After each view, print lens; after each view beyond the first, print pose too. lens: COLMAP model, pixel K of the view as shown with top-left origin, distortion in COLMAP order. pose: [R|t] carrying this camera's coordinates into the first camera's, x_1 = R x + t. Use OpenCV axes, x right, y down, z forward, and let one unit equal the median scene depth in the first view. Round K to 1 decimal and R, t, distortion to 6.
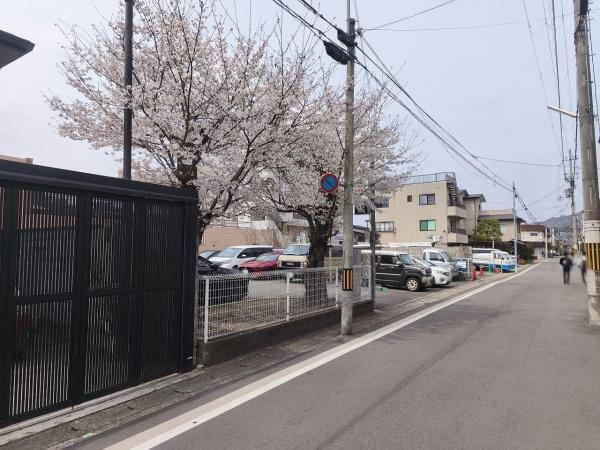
lens RADIAL K [[396.8, 0, 303.7], [0, 396.8, 229.8], [0, 0, 1]] dist [0.049225, 0.000408]
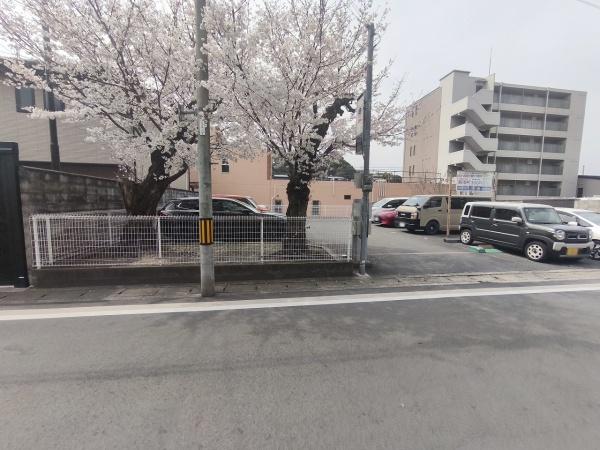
lens RADIAL K [[255.6, 0, 300.7], [0, 255.6, 223.4], [0, 0, 1]] dist [0.001222, 0.000303]
pose [[0.671196, 0.073325, -0.737644, 0.325443], [0.024744, 0.992325, 0.121156, 0.025221], [0.740866, -0.099571, 0.664231, 0.407698]]
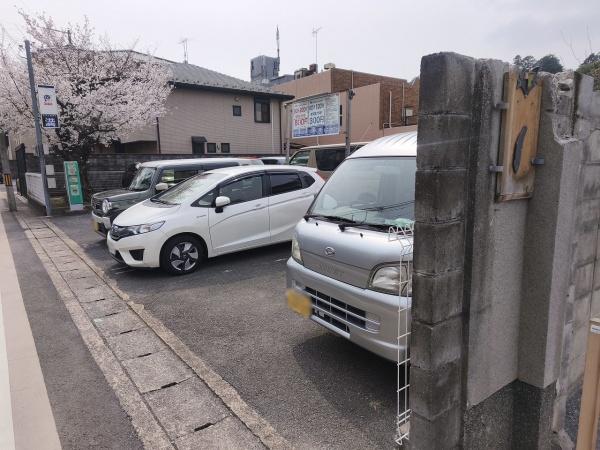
lens RADIAL K [[393.7, 0, 300.0], [0, 393.7, 225.0], [0, 0, 1]] dist [0.081693, -0.061054]
pose [[-0.336145, 0.144868, -0.930602, 0.679726], [0.060654, 0.989378, 0.132108, 0.084431], [0.939855, -0.012037, -0.341362, 1.411018]]
